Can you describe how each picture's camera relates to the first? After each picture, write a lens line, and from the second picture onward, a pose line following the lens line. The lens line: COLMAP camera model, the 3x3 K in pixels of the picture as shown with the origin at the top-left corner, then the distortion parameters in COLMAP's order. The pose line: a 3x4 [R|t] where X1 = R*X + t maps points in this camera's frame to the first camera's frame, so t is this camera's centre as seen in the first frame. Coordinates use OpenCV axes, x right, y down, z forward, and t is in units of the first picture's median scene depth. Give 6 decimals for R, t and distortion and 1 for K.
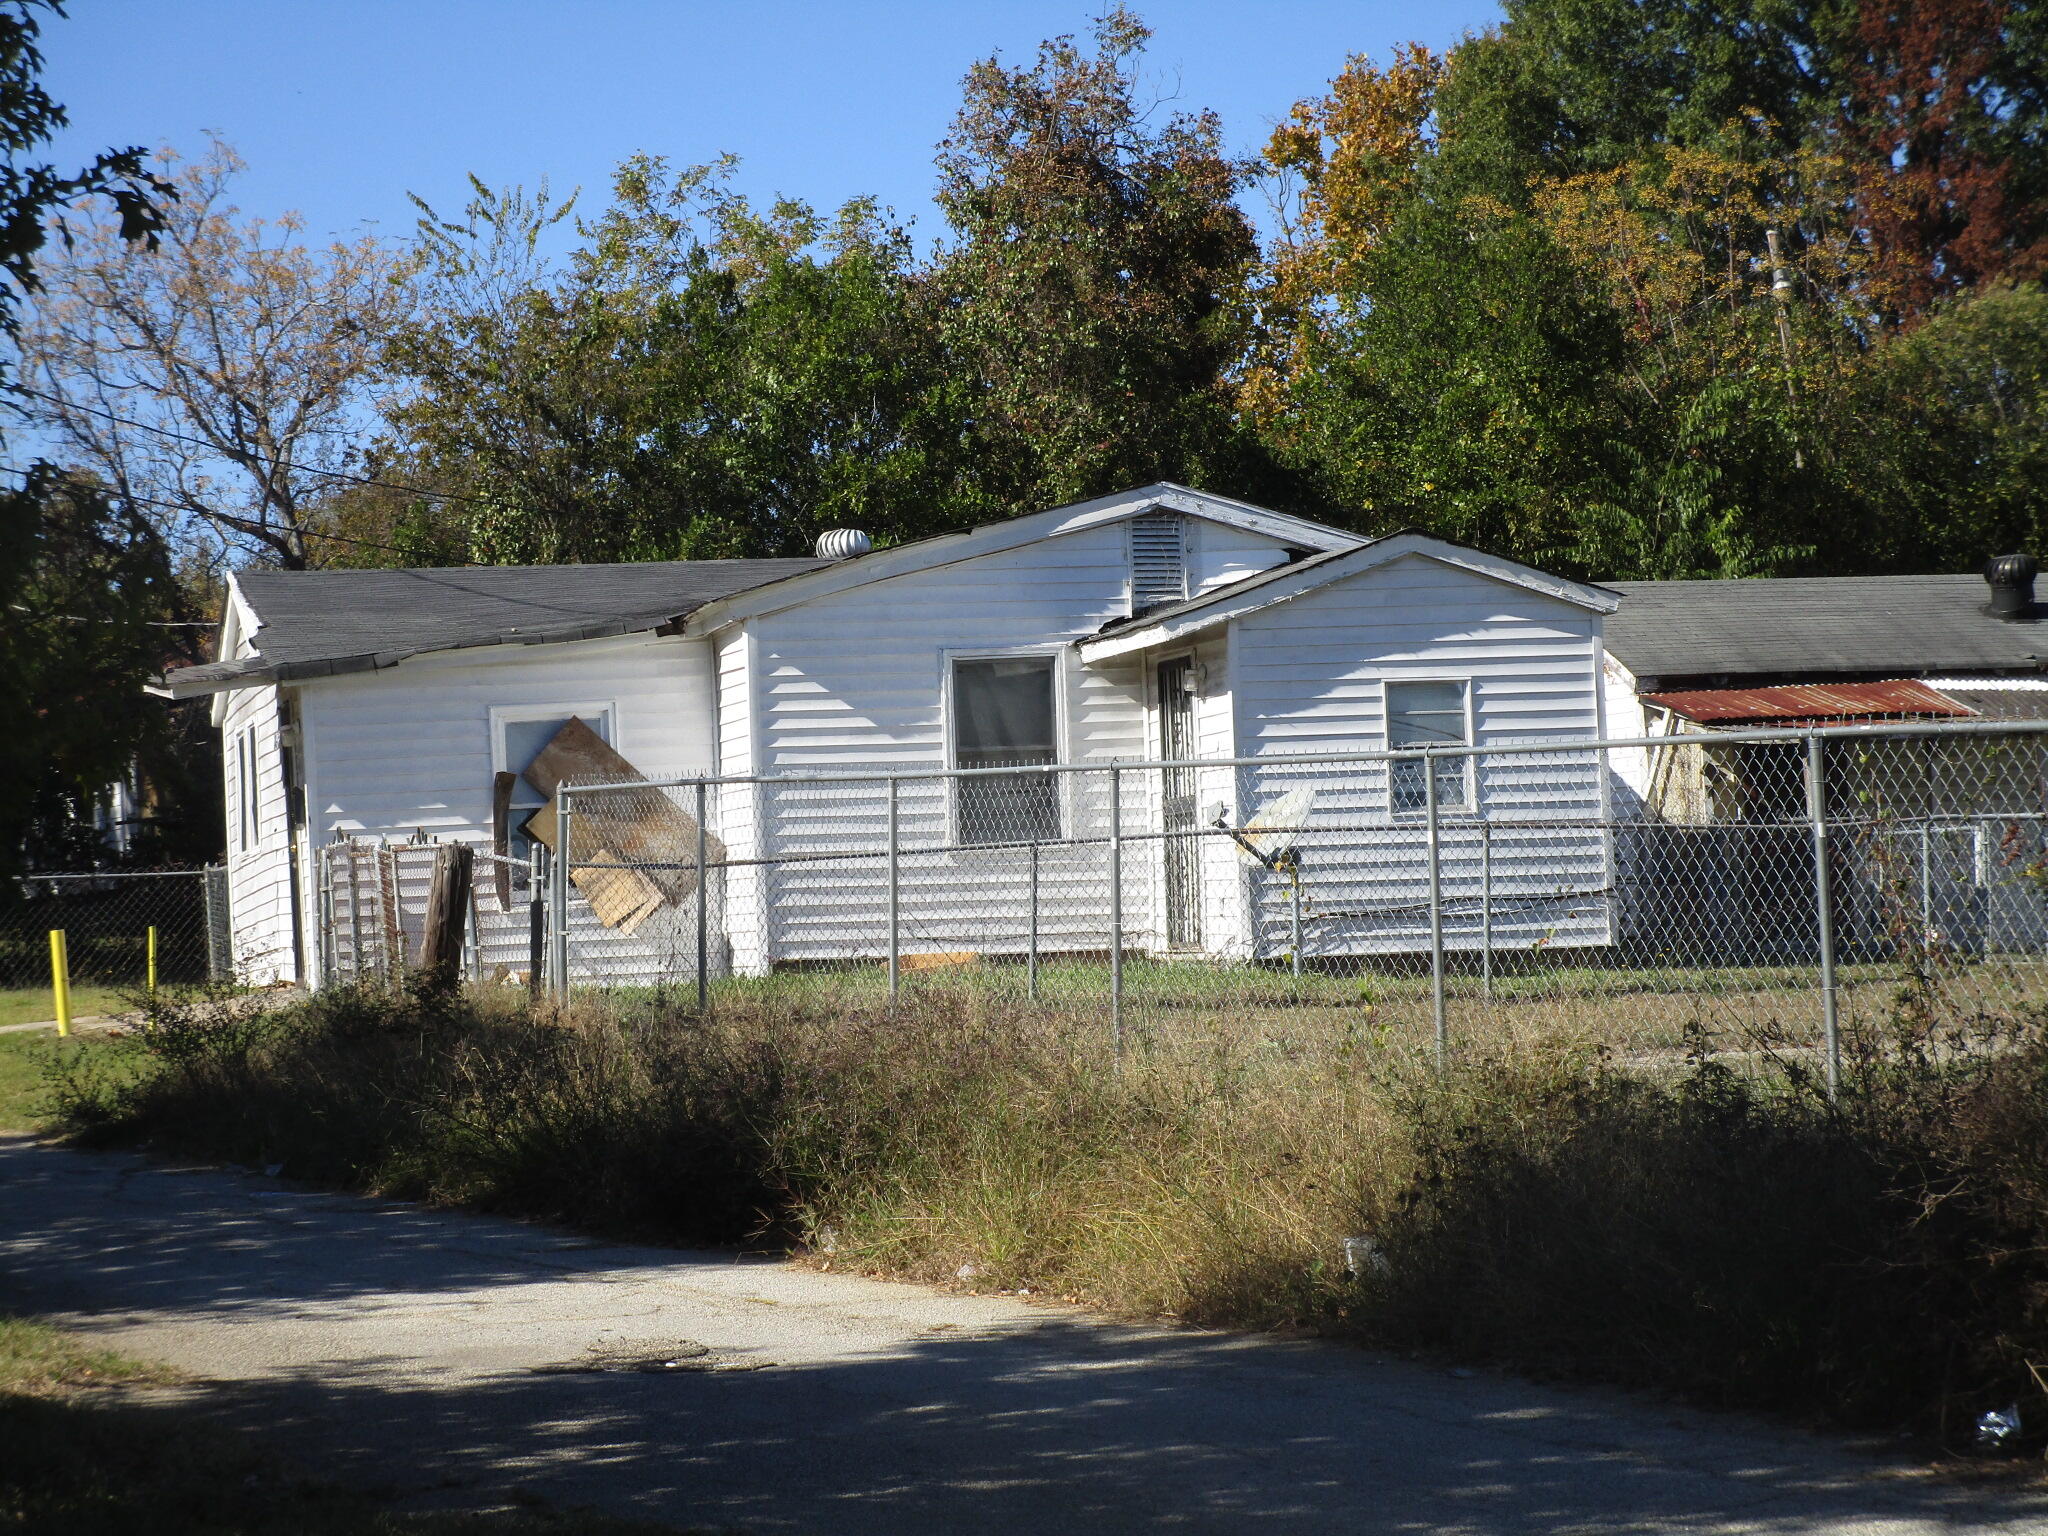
lens RADIAL K [[11402.9, 0, 1023.9], [0, 11402.9, 766.5], [0, 0, 1]] dist [0.904253, 0.000000]
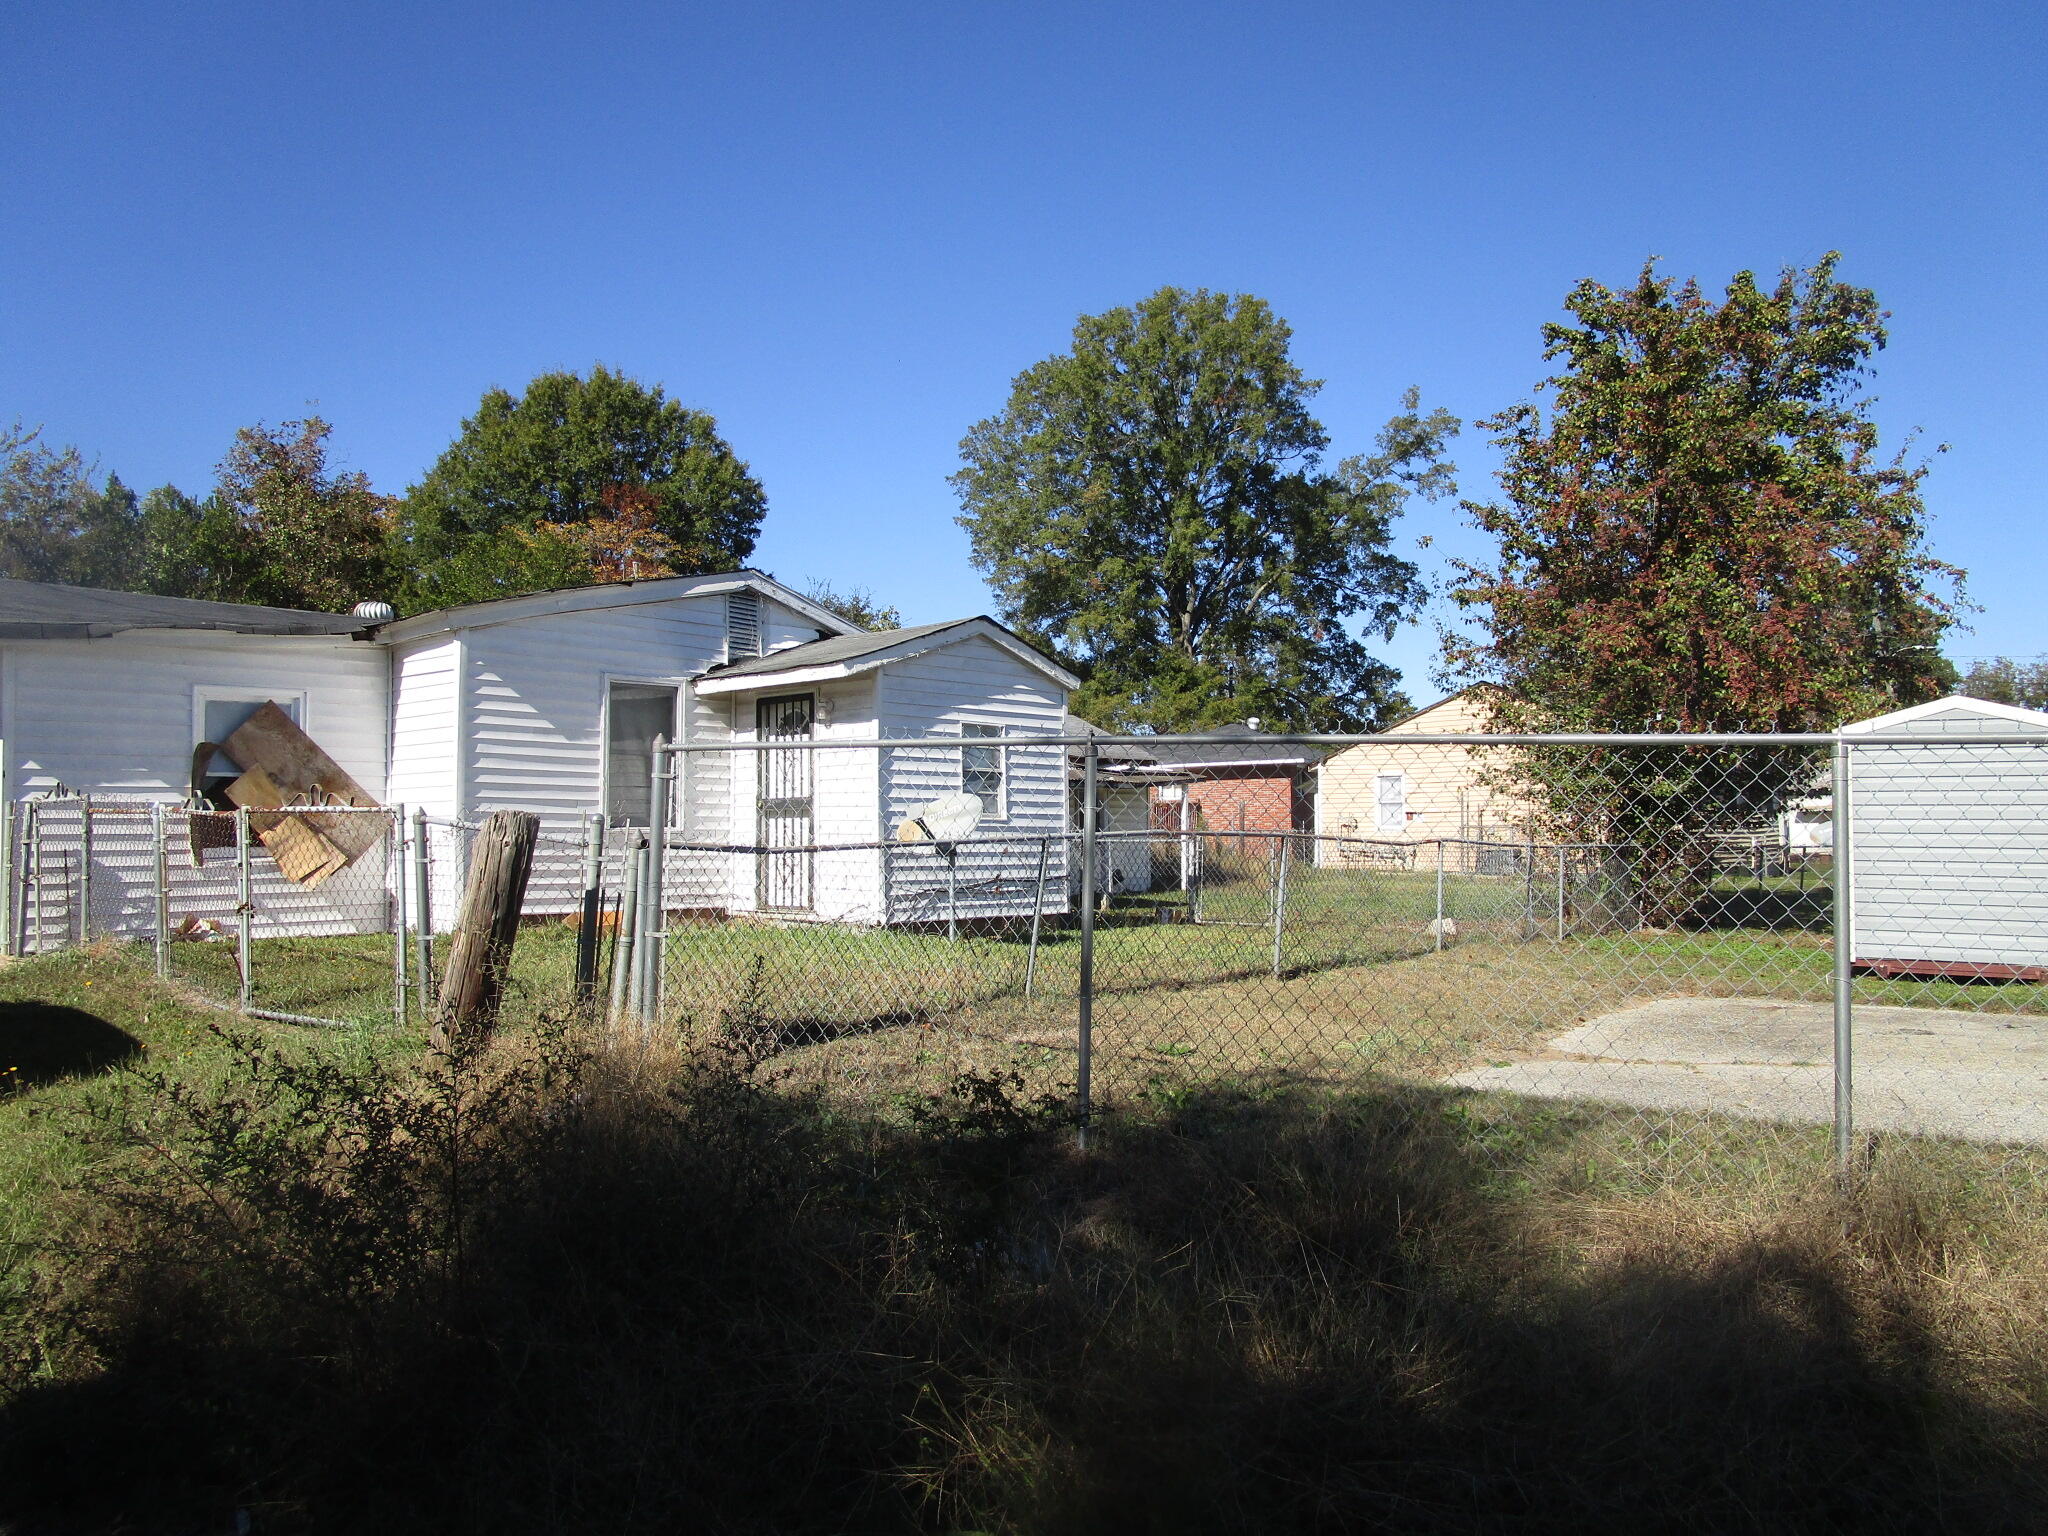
lens RADIAL K [[1546.1, 0, 1025.7], [0, 1546.1, 772.6], [0, 0, 1]] dist [-0.002992, -0.002195]
pose [[0.767440, 0.063900, 0.637929, -0.080960], [-0.044629, 0.997931, -0.046271, 0.006886], [-0.639566, 0.007040, 0.768704, 0.834279]]
